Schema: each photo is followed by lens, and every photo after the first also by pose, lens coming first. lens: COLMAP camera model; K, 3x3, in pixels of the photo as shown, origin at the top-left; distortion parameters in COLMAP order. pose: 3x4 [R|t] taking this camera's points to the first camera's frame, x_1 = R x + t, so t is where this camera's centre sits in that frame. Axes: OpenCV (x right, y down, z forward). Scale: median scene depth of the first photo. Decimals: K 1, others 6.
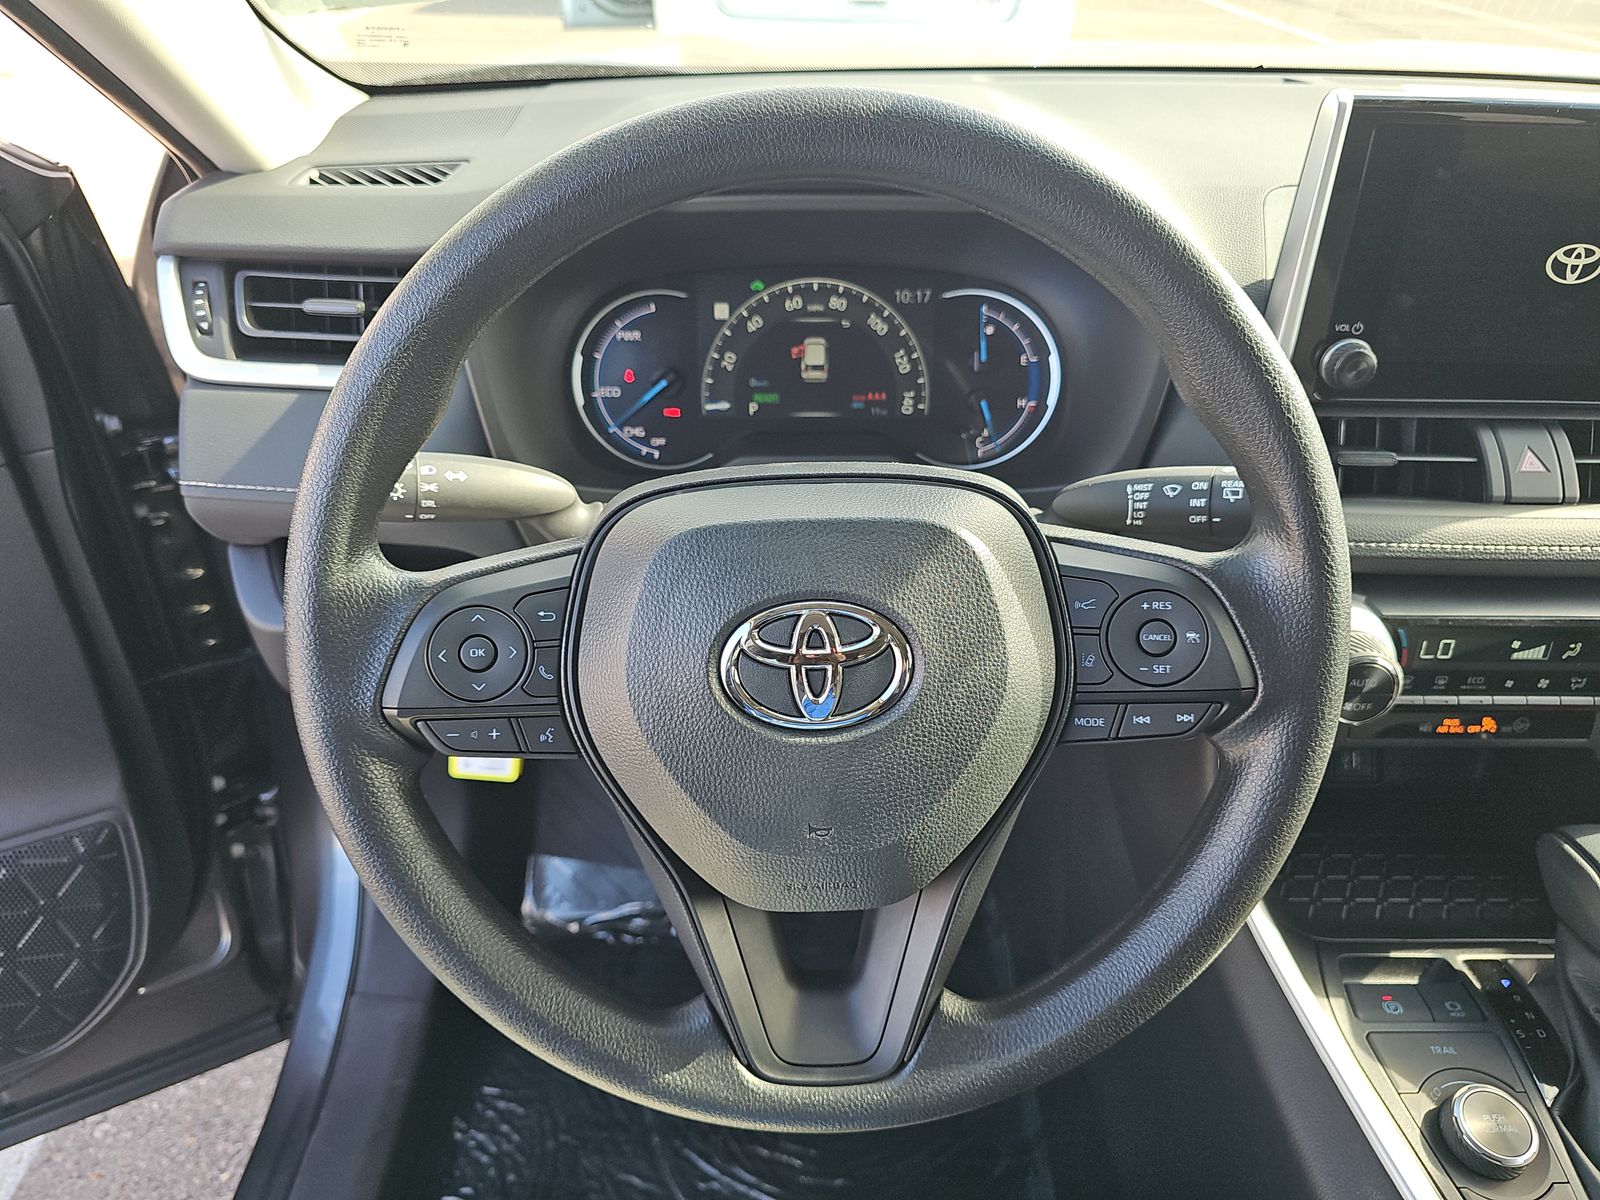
lens RADIAL K [[1086.2, 0, 795.6], [0, 1086.2, 593.0], [0, 0, 1]] dist [0.054124, 0.000131]
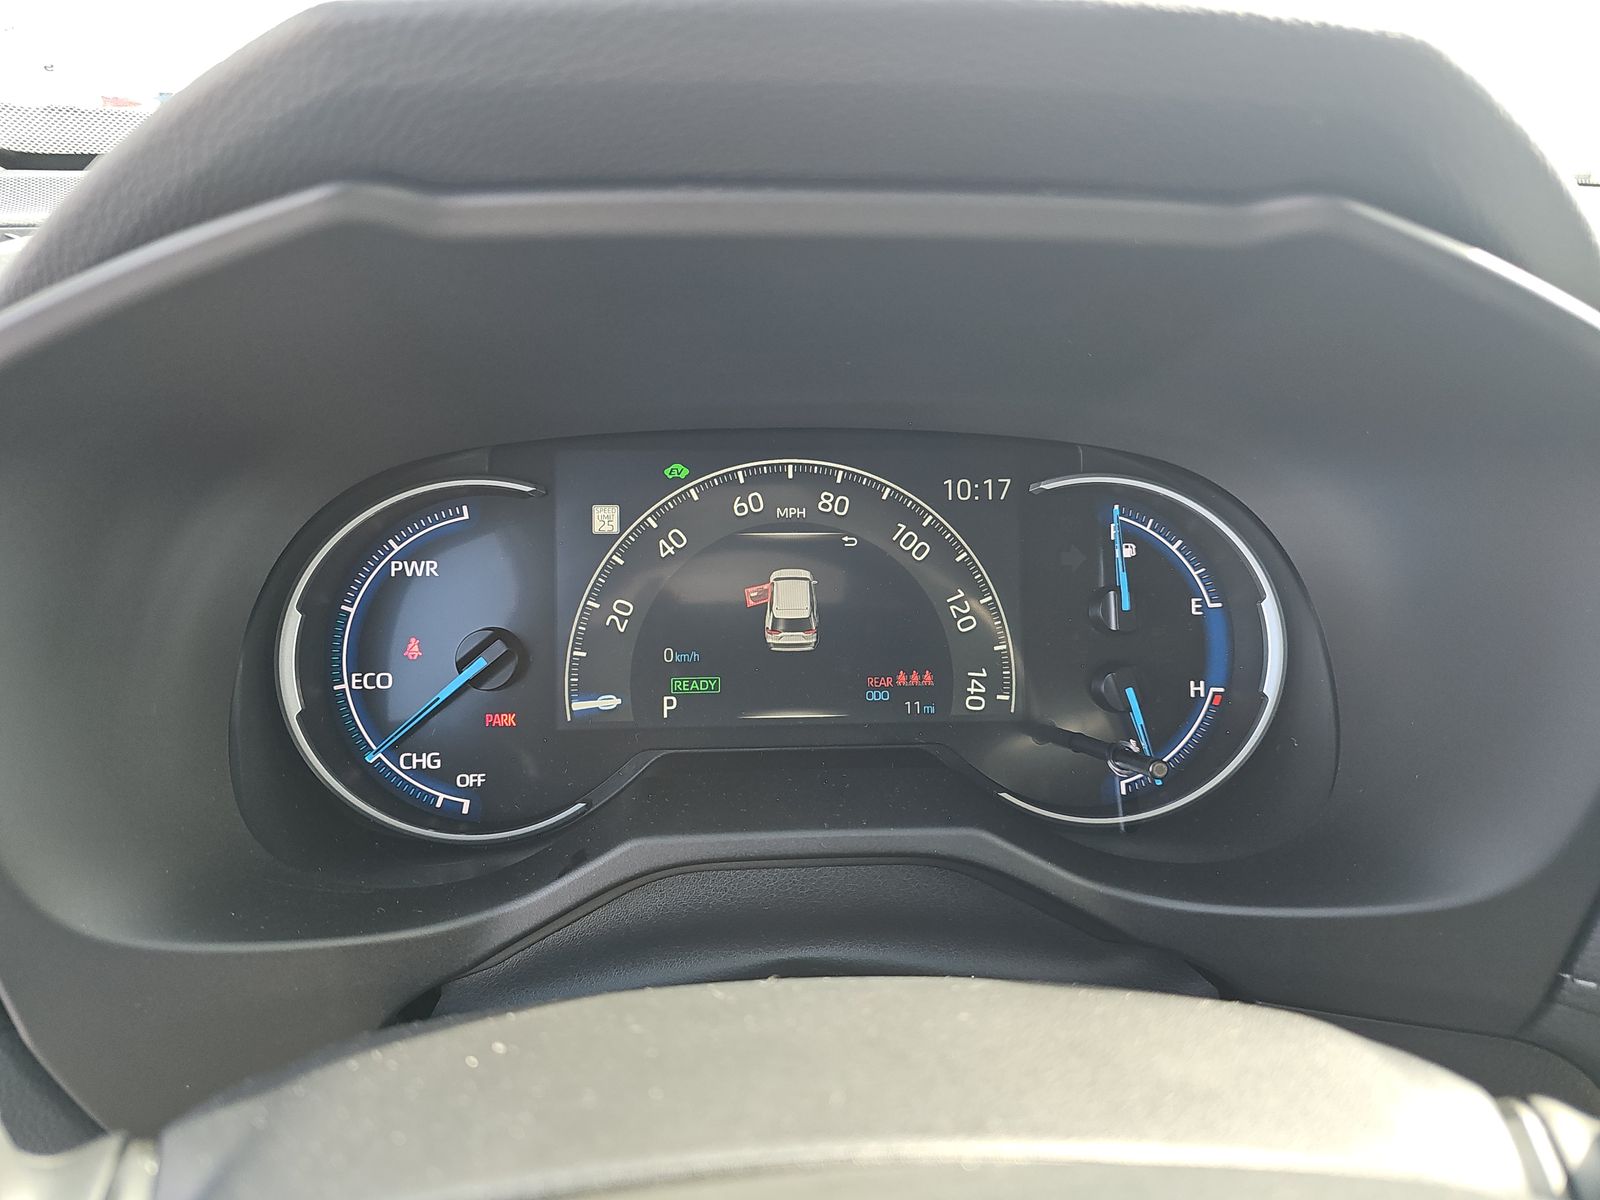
lens RADIAL K [[1086.2, 0, 797.4], [0, 1086.2, 595.4], [0, 0, 1]] dist [0.054124, 0.000131]
pose [[0.999614, -0.011717, 0.025202, 0.007908], [0.016732, 0.977754, -0.209086, -0.115289], [-0.022191, 0.209427, 0.977573, 0.504819]]
